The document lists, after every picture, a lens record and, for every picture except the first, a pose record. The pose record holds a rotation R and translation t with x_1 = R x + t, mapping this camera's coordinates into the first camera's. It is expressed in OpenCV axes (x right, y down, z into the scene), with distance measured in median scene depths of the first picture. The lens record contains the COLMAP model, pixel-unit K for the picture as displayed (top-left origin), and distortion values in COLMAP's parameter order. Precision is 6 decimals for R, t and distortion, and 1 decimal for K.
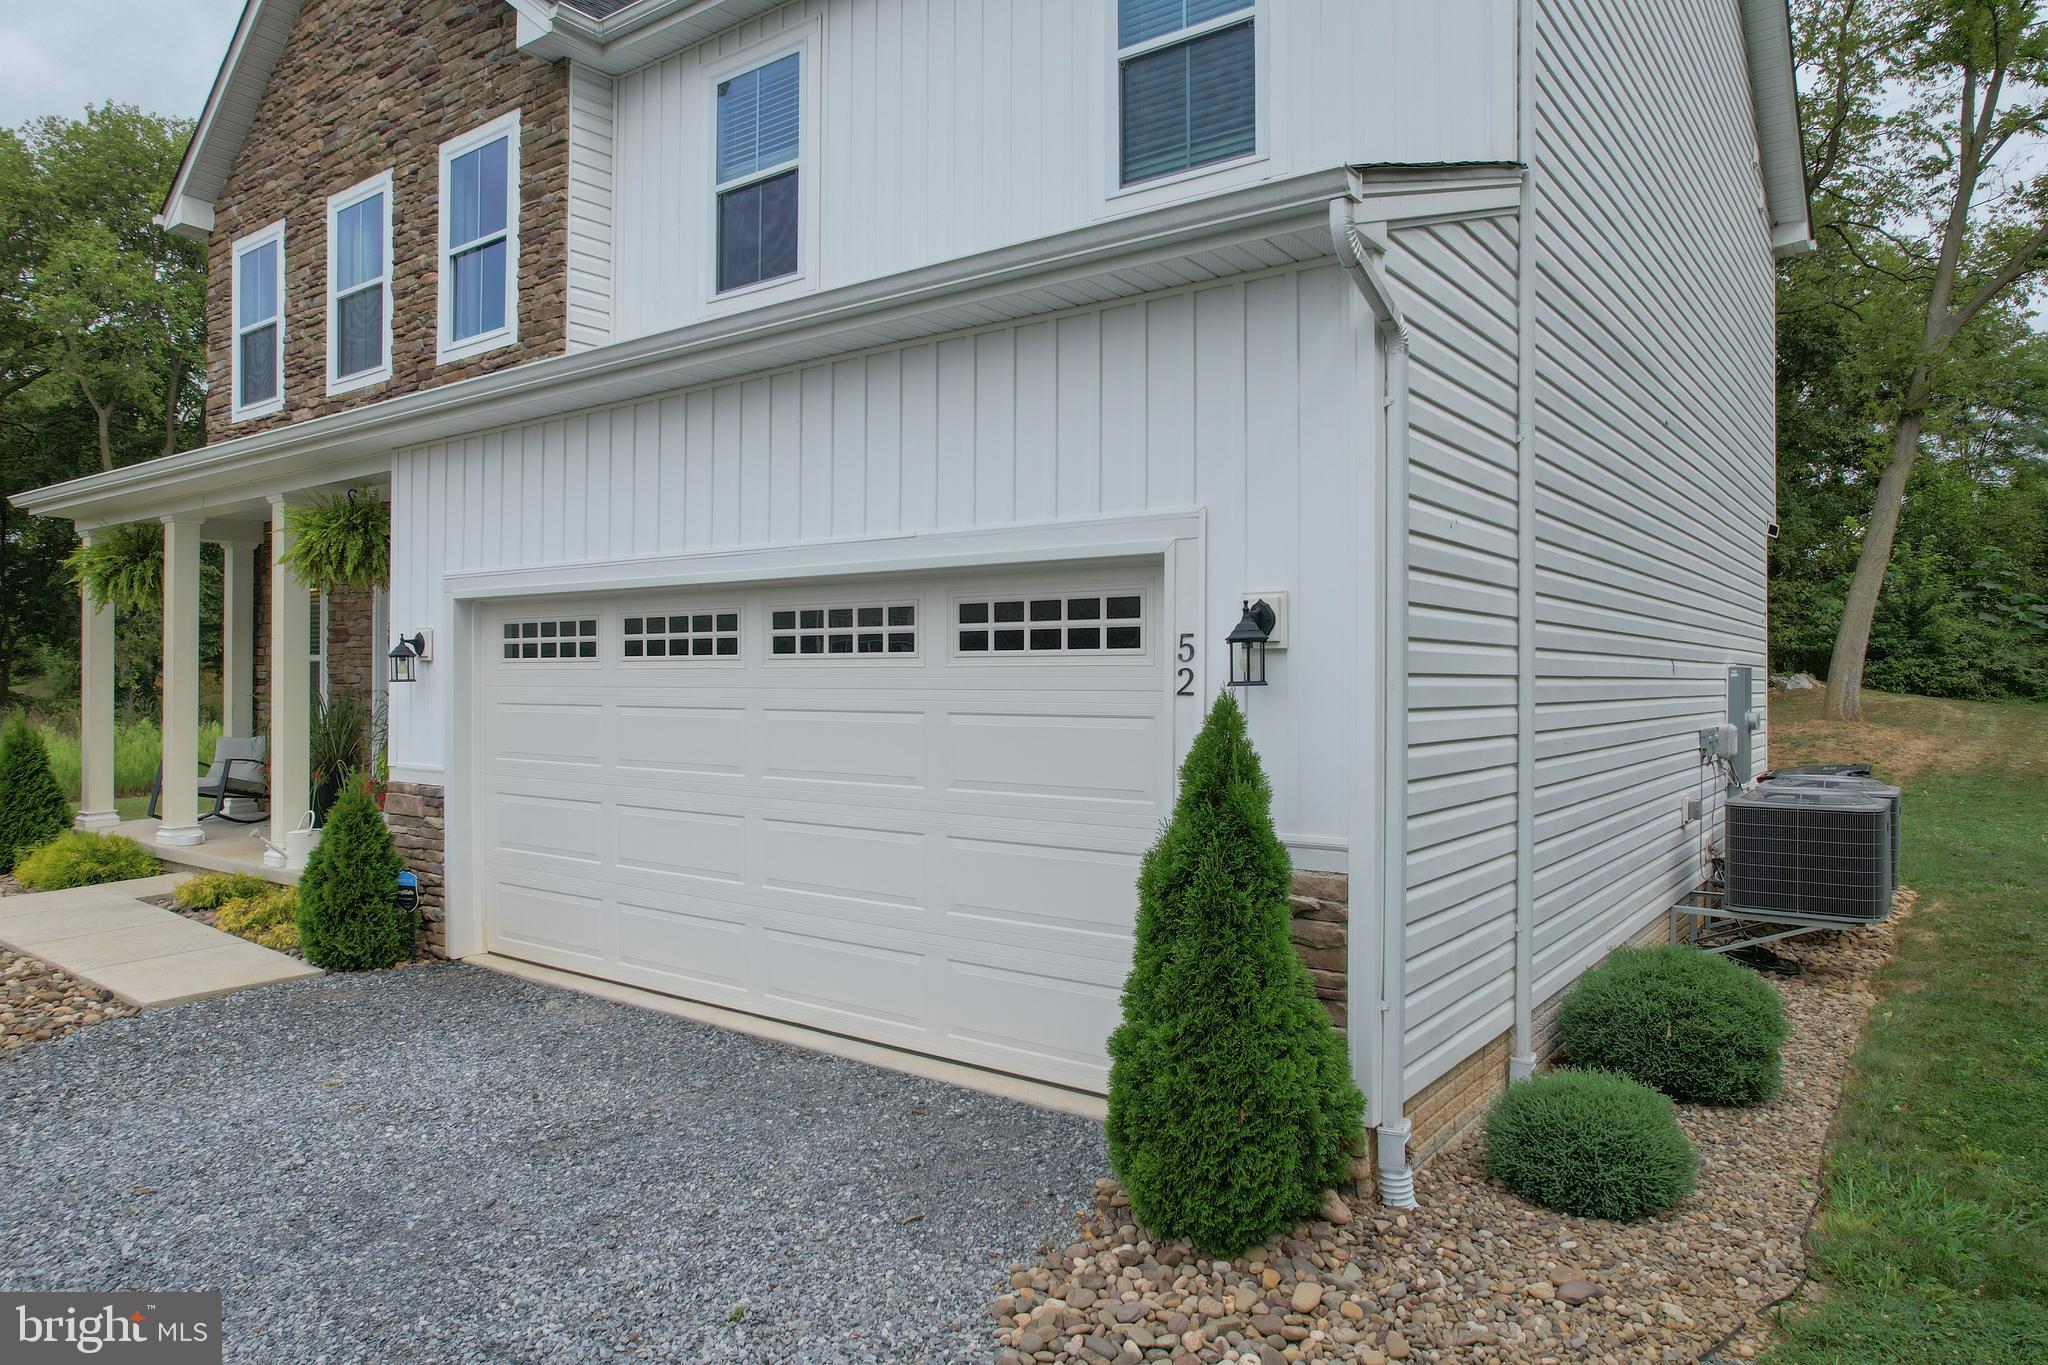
lens RADIAL K [[1307.7, 0, 1029.6], [0, 1307.7, 678.5], [0, 0, 1]] dist [-0.071356, 0.059881]
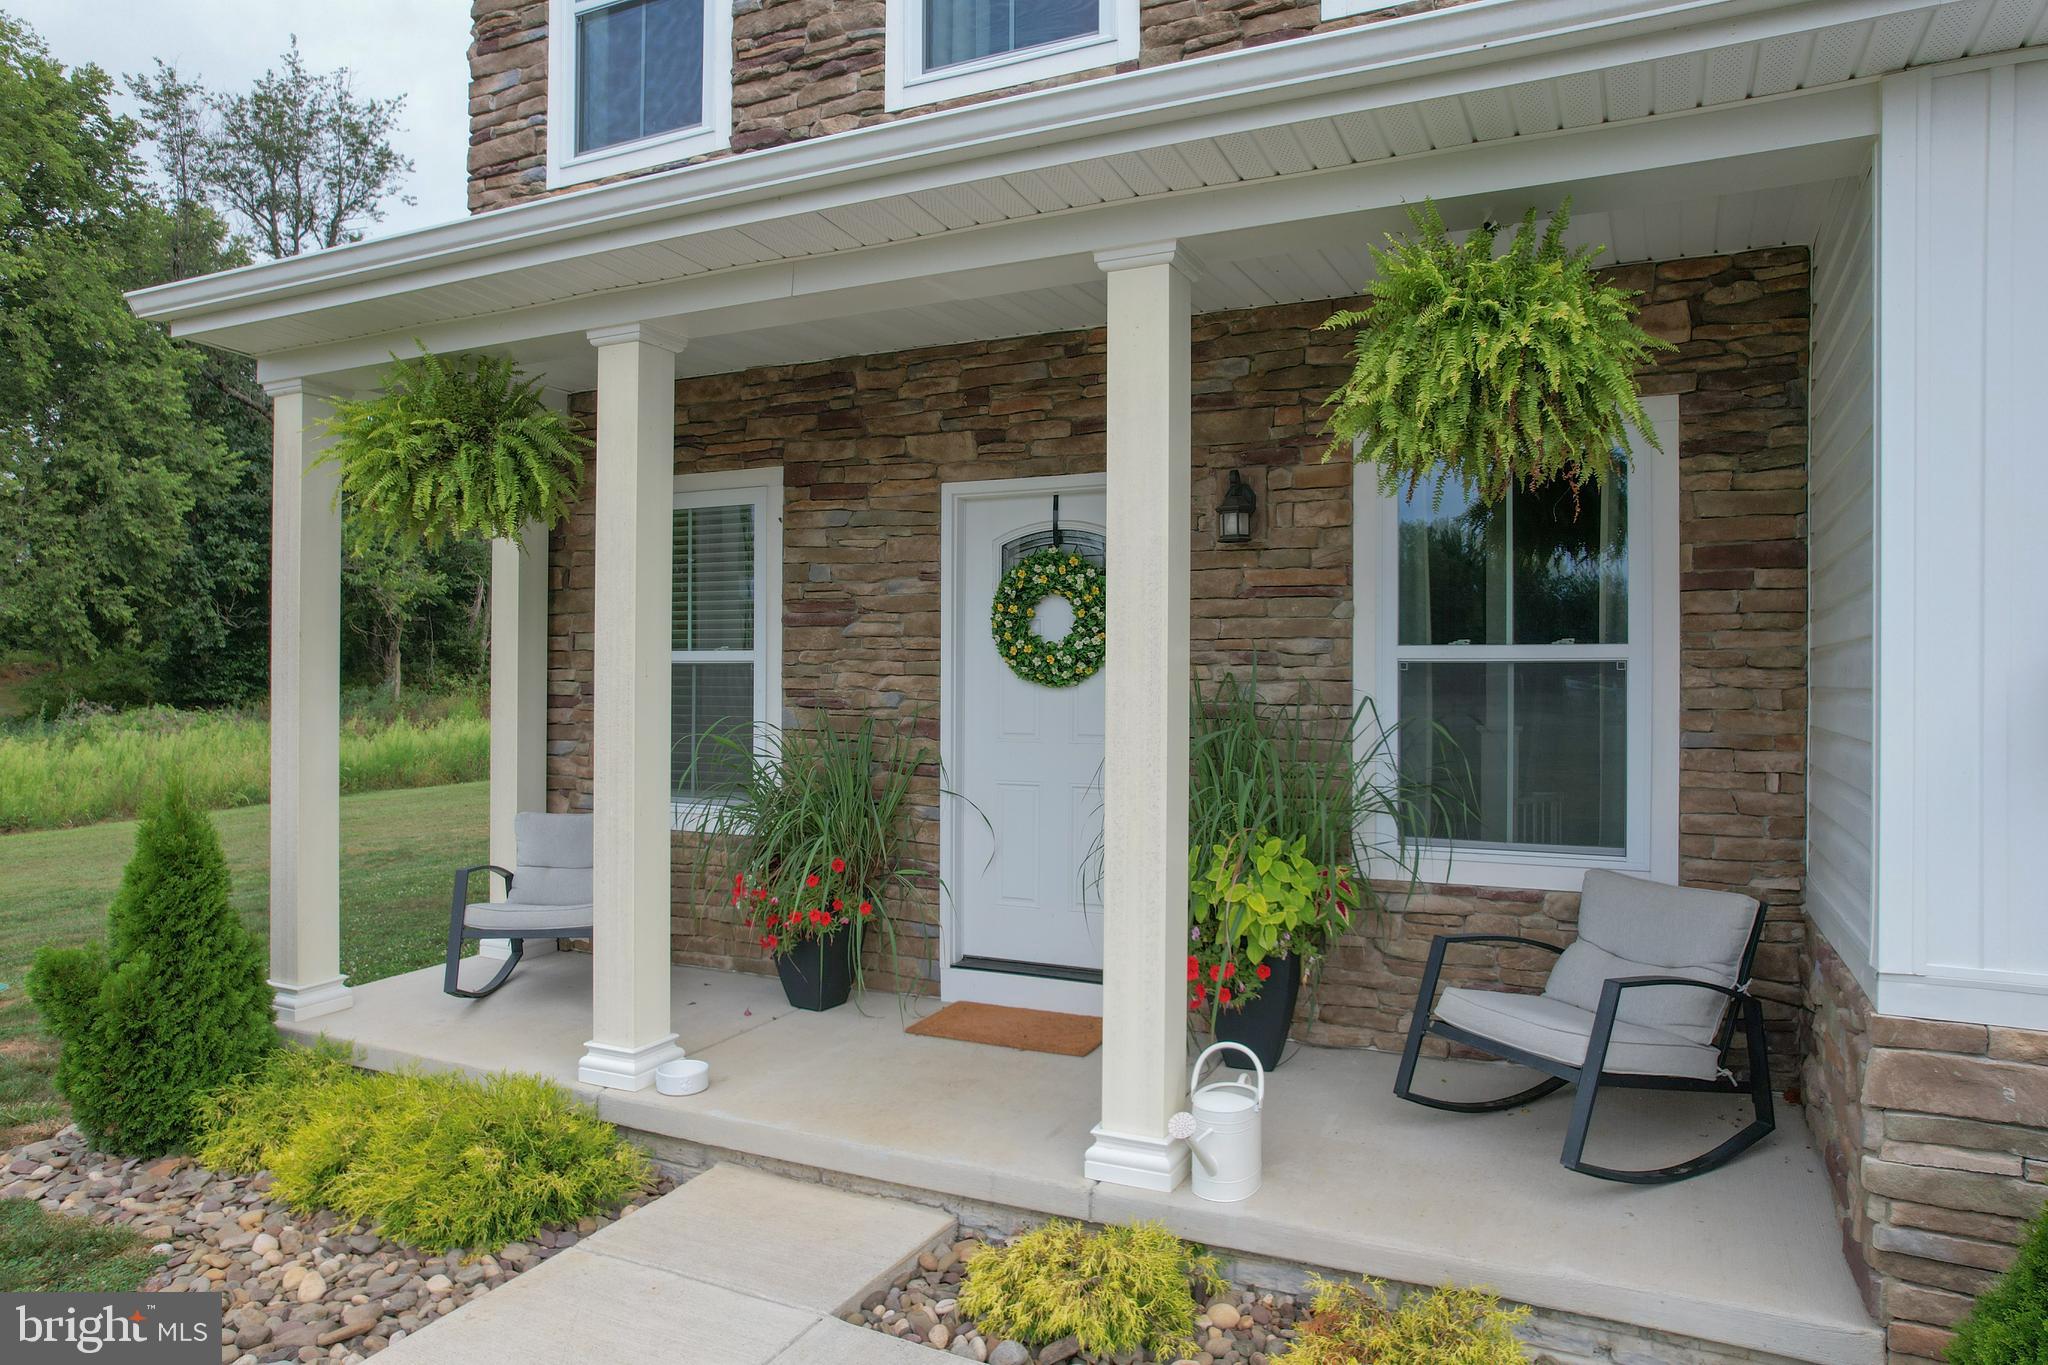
lens RADIAL K [[1310.7, 0, 1027.7], [0, 1310.7, 678.5], [0, 0, 1]] dist [-0.071529, 0.059131]
pose [[0.982984, 0.002367, 0.183674, -0.789320], [-0.002874, 0.999993, 0.002493, -0.012936], [-0.183667, -0.002978, 0.982984, 0.696512]]
